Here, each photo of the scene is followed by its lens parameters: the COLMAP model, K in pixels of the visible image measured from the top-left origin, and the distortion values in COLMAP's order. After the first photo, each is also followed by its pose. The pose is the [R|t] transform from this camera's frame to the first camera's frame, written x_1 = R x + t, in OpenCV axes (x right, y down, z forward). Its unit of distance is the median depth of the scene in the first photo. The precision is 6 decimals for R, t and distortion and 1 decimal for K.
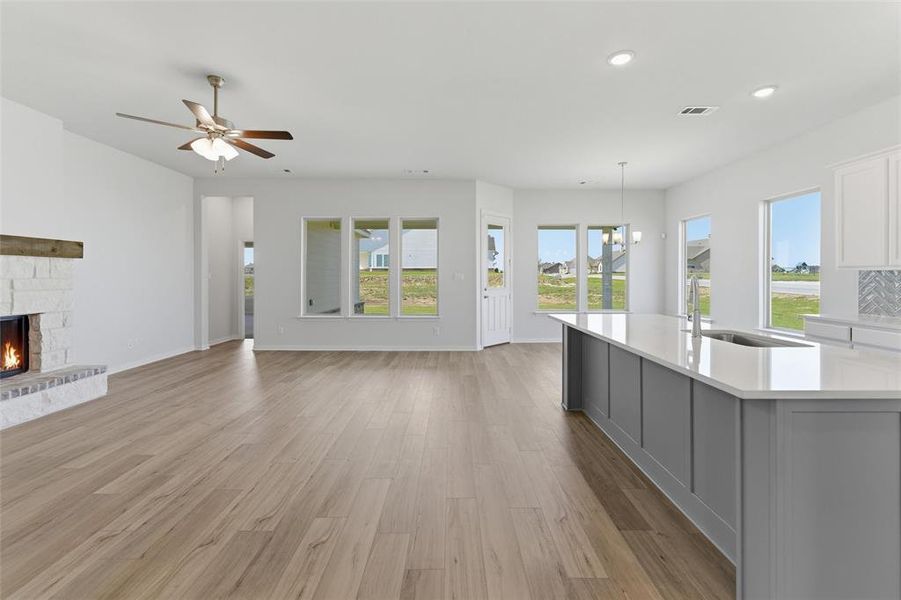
lens RADIAL K [[382.6, 0, 454.5], [0, 382.6, 278.1], [0, 0, 1]] dist [-0.000045, 0.000255]
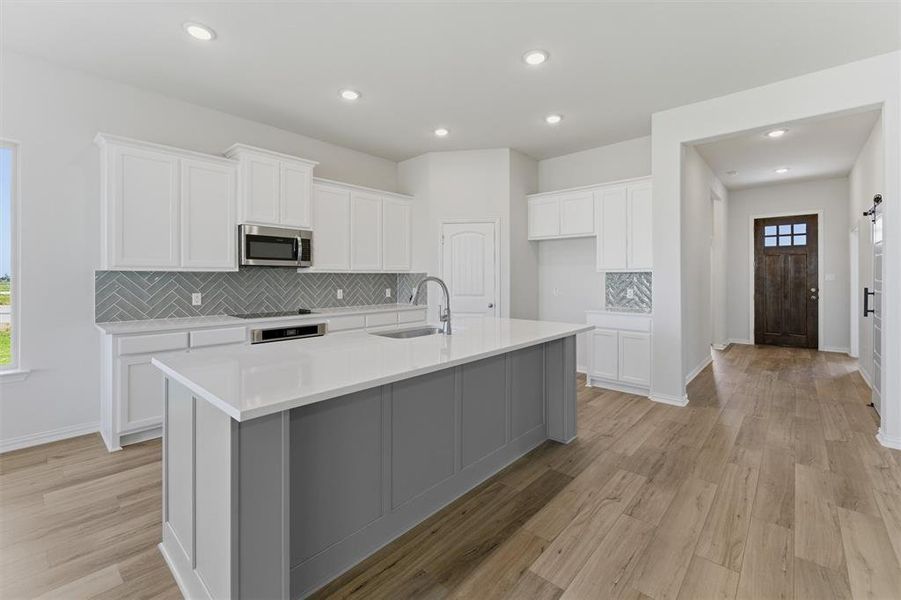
lens RADIAL K [[382.6, 0, 454.5], [0, 382.6, 278.1], [0, 0, 1]] dist [-0.000045, 0.000255]
pose [[-0.741290, -0.001264, 0.671184, -0.057776], [0.003693, 0.999975, 0.005962, -0.005262], [-0.671175, 0.006898, -0.741267, 1.021299]]
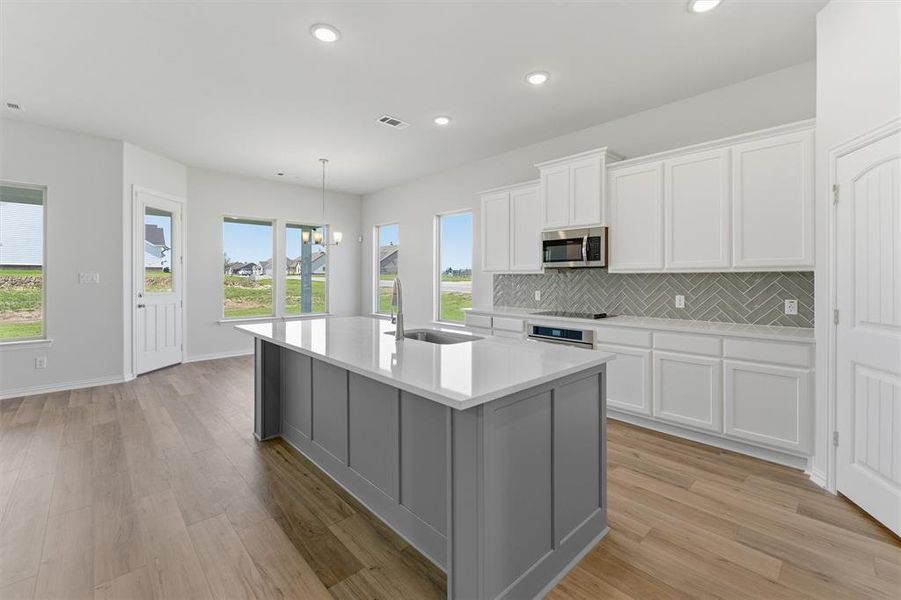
lens RADIAL K [[382.6, 0, 454.5], [0, 382.6, 278.1], [0, 0, 1]] dist [-0.000045, 0.000255]
pose [[0.730219, 0.001042, 0.683212, 0.031747], [0.001273, 0.999995, -0.002886, -0.001383], [-0.683212, 0.002977, 0.730214, 0.099804]]
